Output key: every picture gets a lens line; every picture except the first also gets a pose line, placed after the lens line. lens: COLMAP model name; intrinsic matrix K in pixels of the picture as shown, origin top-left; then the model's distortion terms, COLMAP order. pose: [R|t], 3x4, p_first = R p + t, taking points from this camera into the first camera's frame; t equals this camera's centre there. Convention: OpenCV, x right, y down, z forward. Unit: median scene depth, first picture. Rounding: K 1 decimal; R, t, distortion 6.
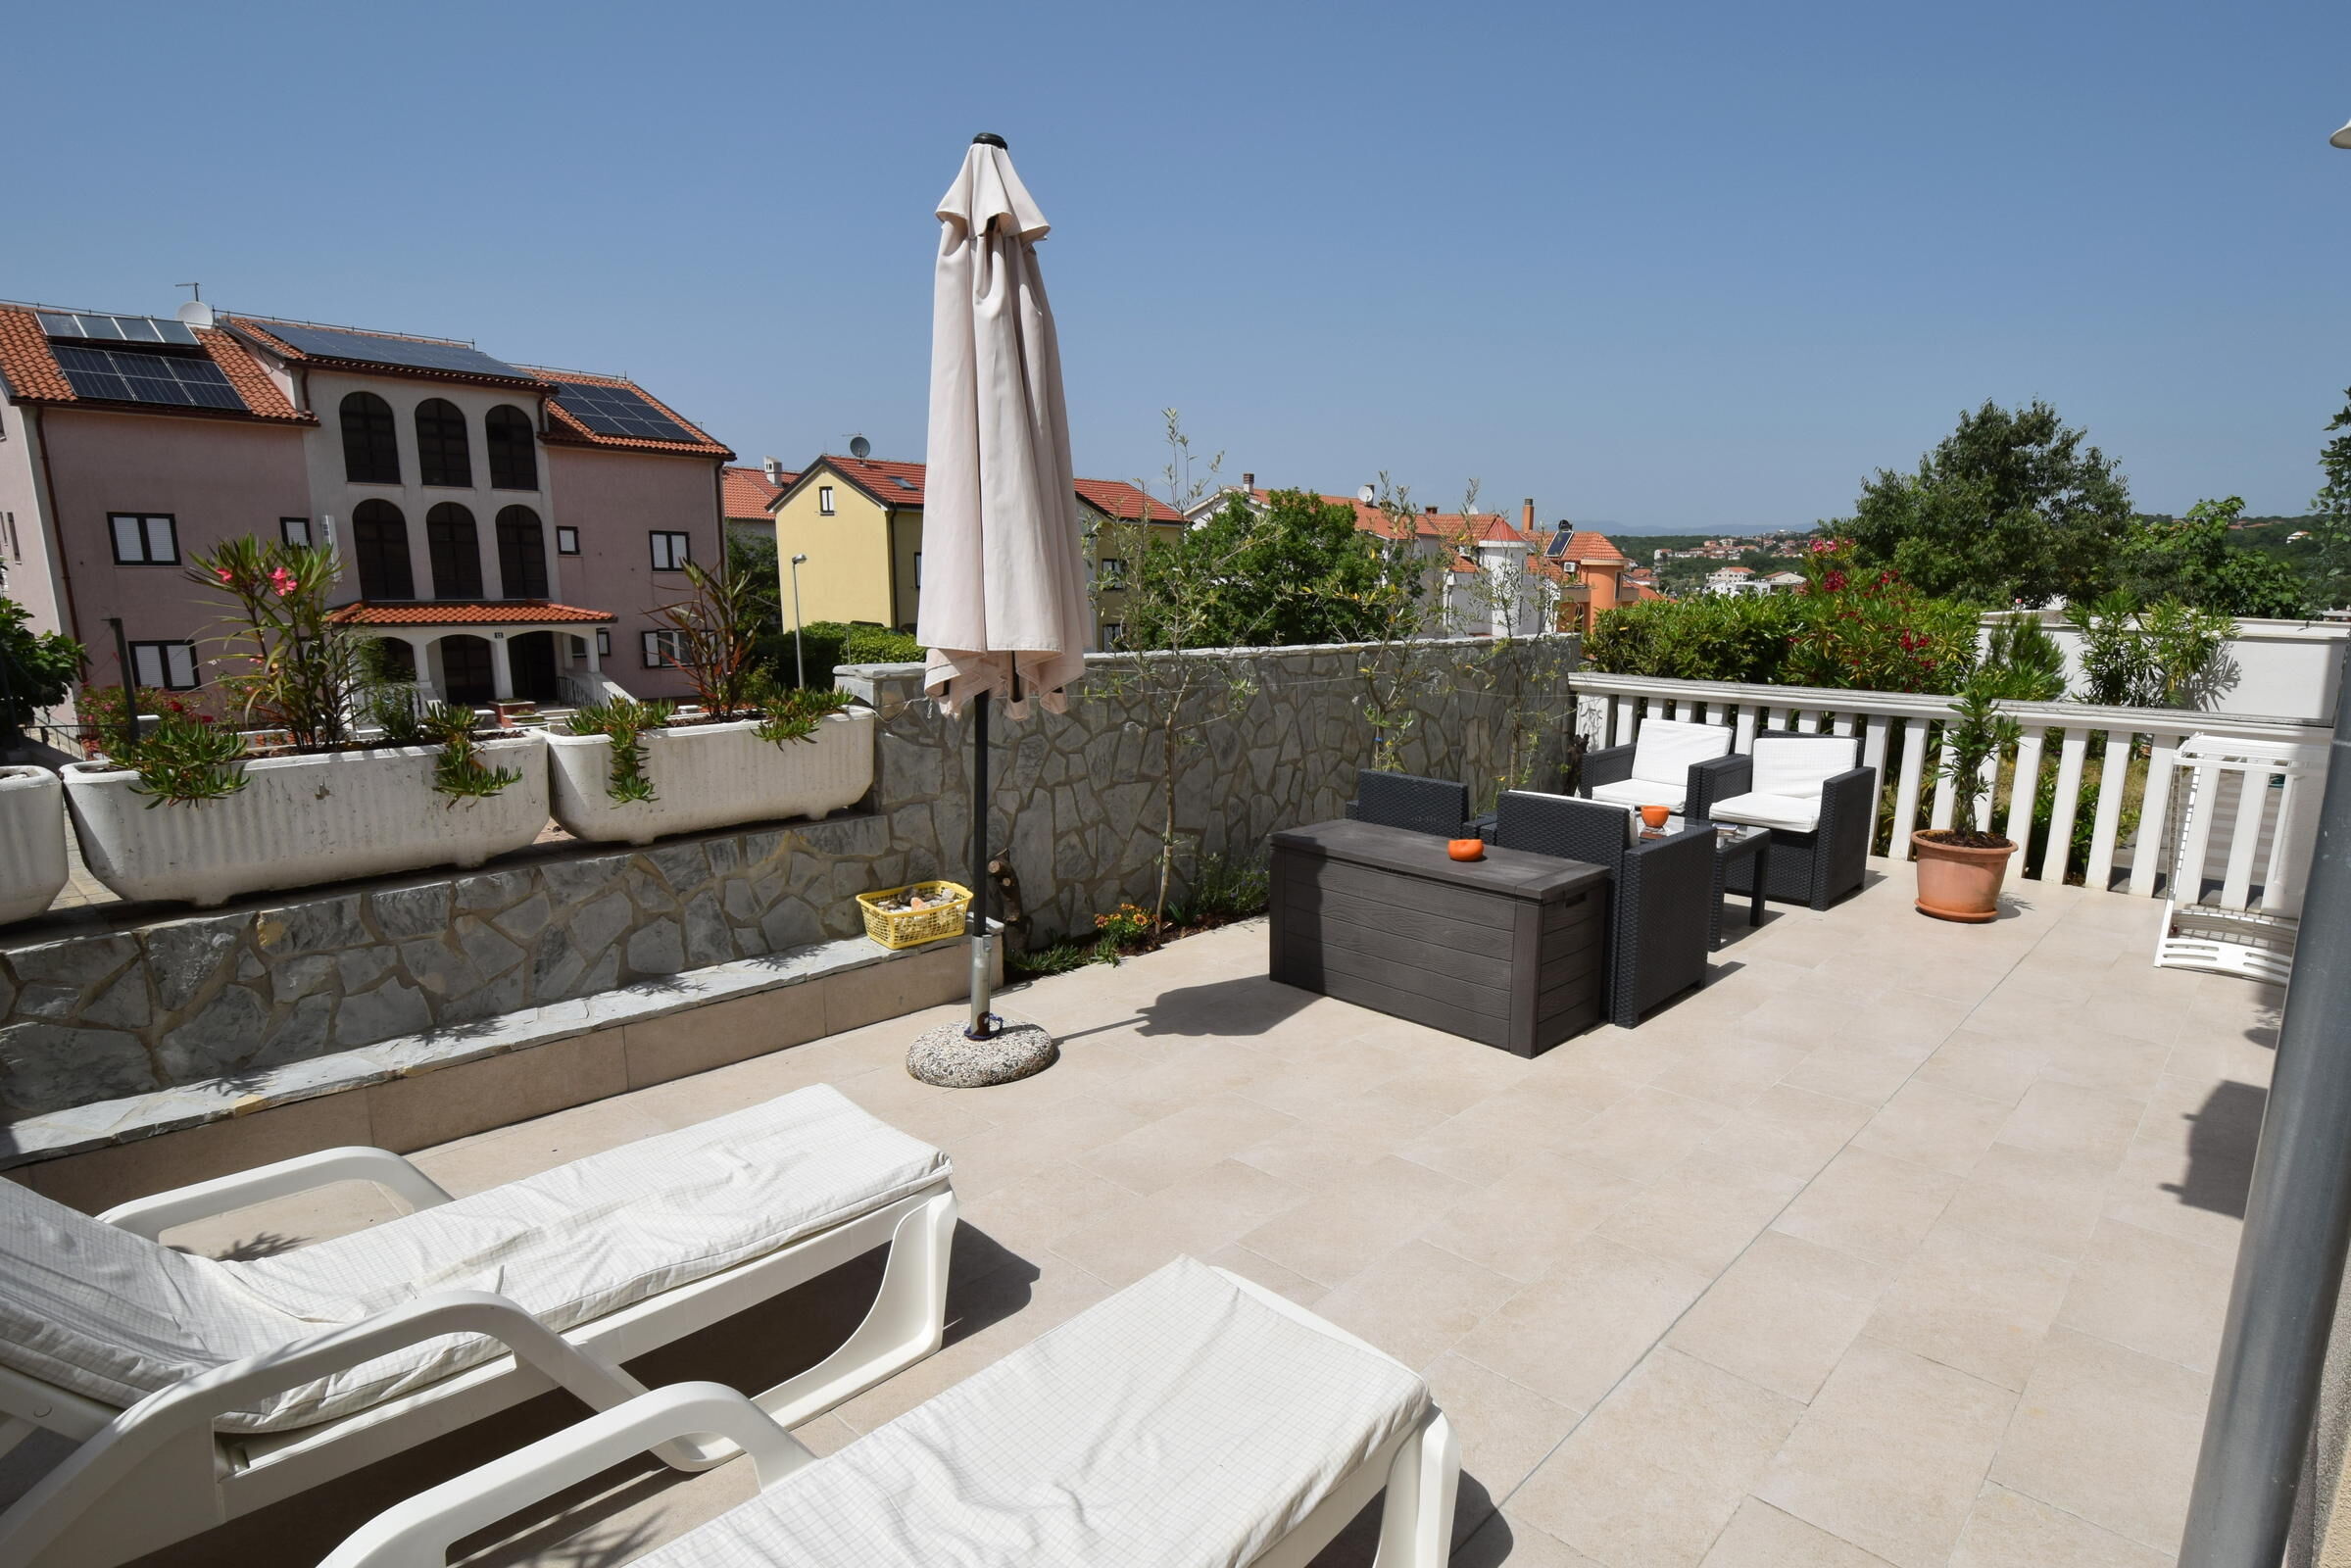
lens RADIAL K [[1195.8, 0, 1175.5], [0, 1195.8, 784.0], [0, 0, 1]] dist [0.002034, -0.014351]
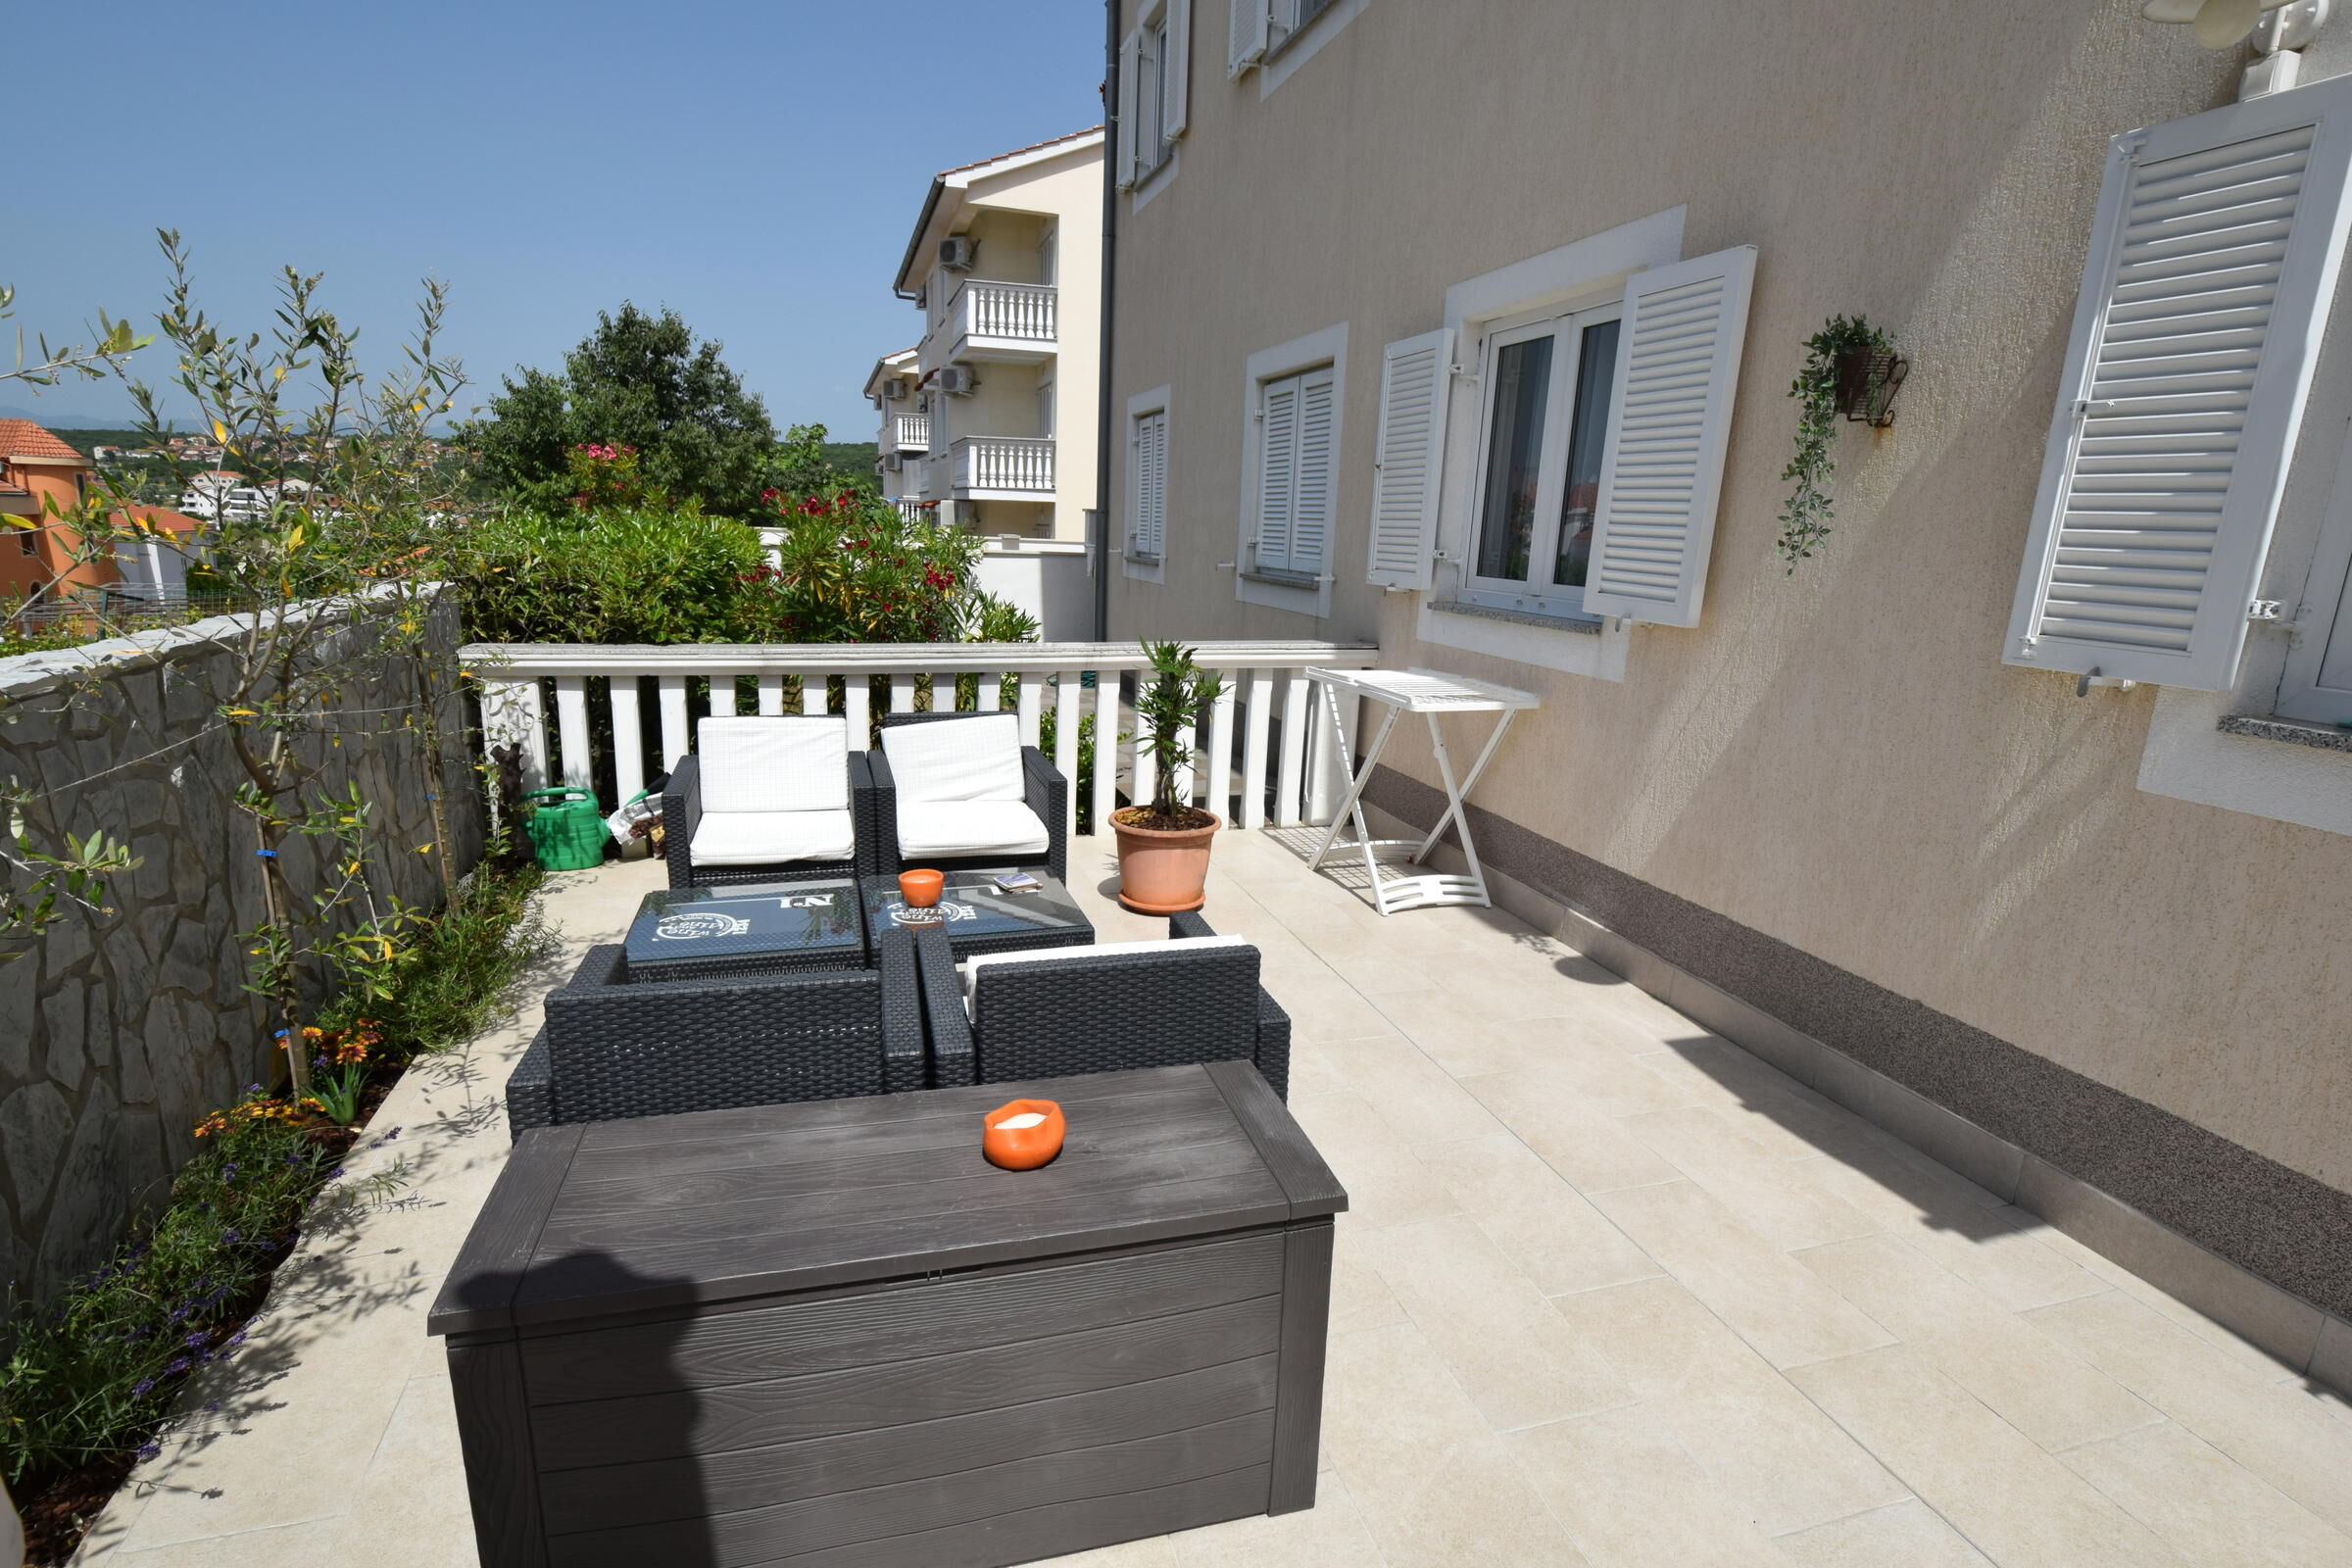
lens RADIAL K [[1196.3, 0, 1176.0], [0, 1196.3, 784.0], [0, 0, 1]] dist [0.002034, -0.014351]
pose [[0.456447, -0.192738, 0.868624, -0.051691], [0.129213, 0.980266, 0.149611, -0.074279], [-0.880318, 0.043949, 0.472343, 0.418717]]
